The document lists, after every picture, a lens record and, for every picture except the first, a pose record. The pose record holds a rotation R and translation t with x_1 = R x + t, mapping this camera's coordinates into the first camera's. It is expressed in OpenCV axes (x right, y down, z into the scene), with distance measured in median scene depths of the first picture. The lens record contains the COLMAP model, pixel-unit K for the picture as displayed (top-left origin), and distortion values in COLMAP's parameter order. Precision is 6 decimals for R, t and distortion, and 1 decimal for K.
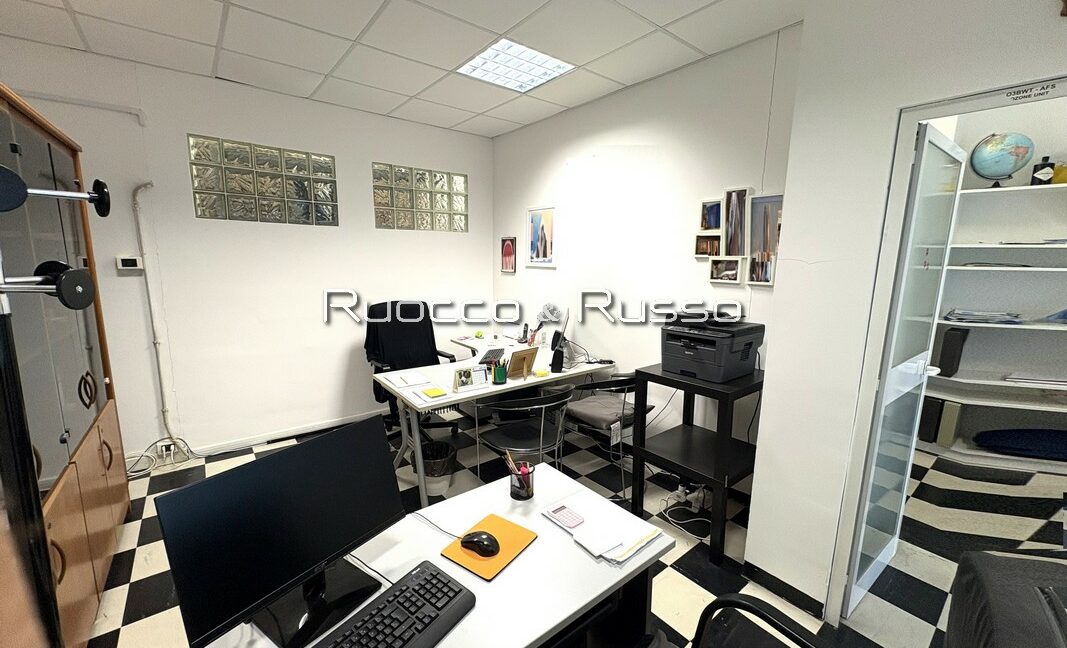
lens RADIAL K [[422.0, 0, 533.5], [0, 422.0, 324.0], [0, 0, 1]] dist [-0.001855, -0.000304]
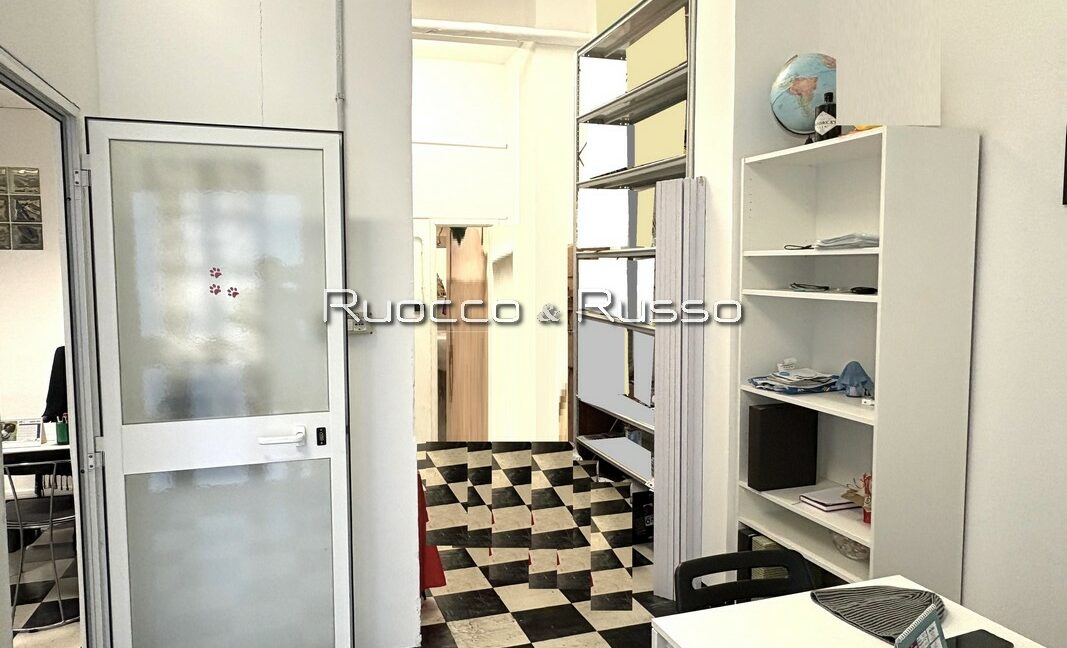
lens RADIAL K [[721.9, 0, 533.5], [0, 721.9, 324.0], [0, 0, 1]] dist [0.000026, -0.002699]
pose [[0.941386, 0.004877, -0.337296, 1.096786], [-0.034646, 0.996006, -0.082296, -0.001923], [0.335548, 0.089158, 0.937795, 0.002506]]
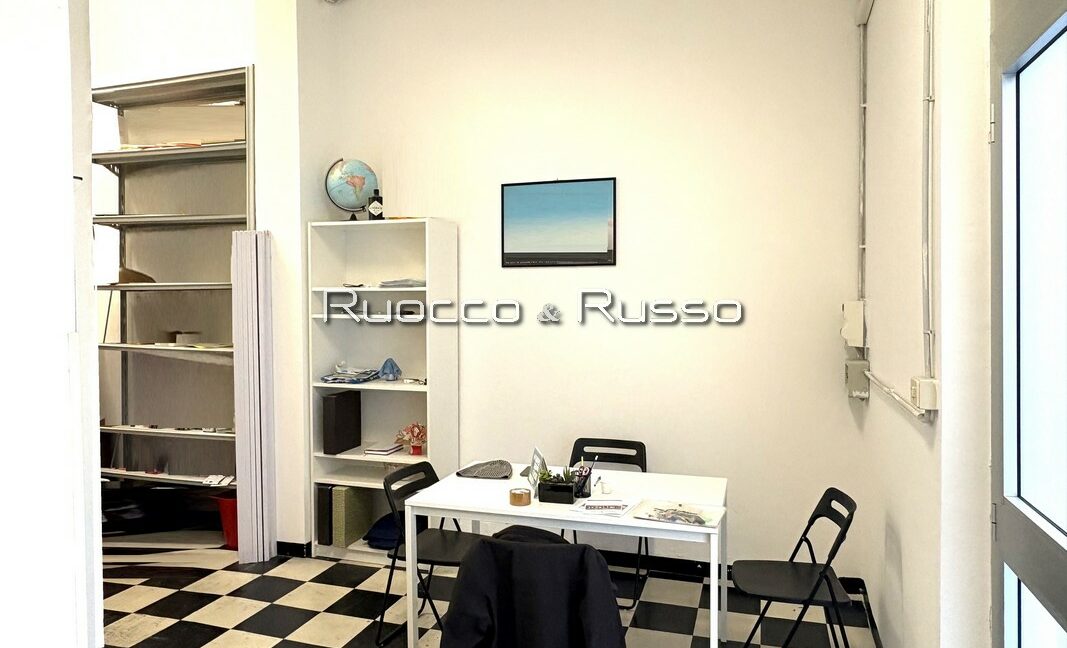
lens RADIAL K [[721.9, 0, 533.5], [0, 721.9, 324.0], [0, 0, 1]] dist [0.000026, -0.002699]
pose [[0.833872, -0.034566, 0.550875, 0.607062], [0.106506, 0.989357, -0.099141, 0.062682], [-0.541585, 0.141342, 0.828679, -0.368534]]
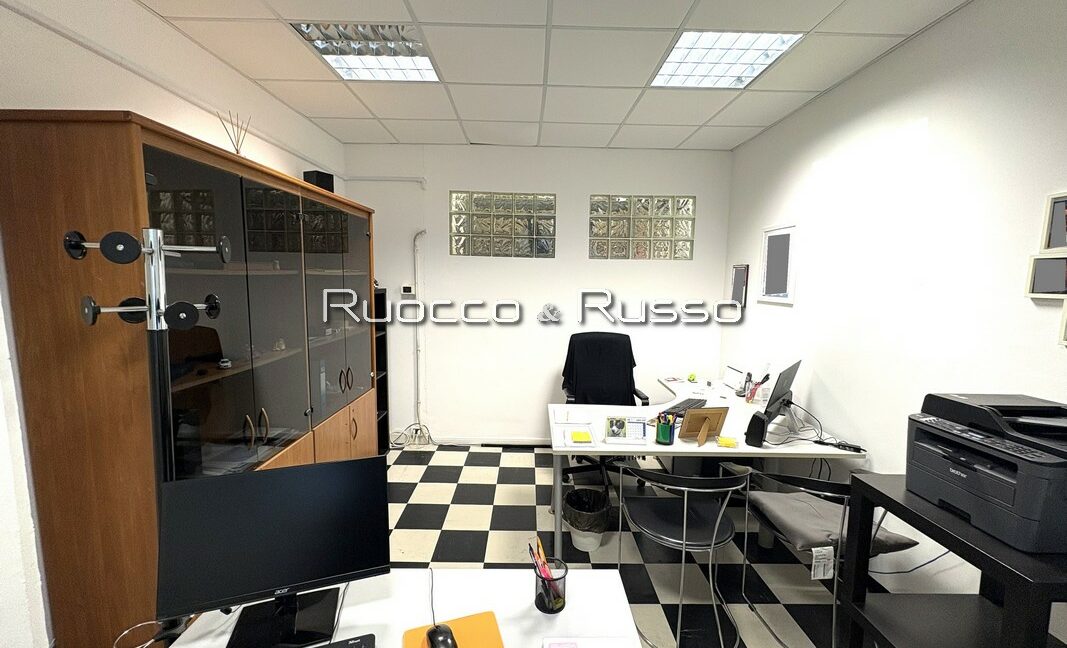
lens RADIAL K [[422.0, 0, 533.5], [0, 422.0, 324.0], [0, 0, 1]] dist [-0.001855, -0.000304]
pose [[0.788869, 0.066677, -0.610934, 0.186973], [-0.105169, 0.994079, -0.027306, -0.037015], [0.605496, 0.085792, 0.791211, 0.161434]]
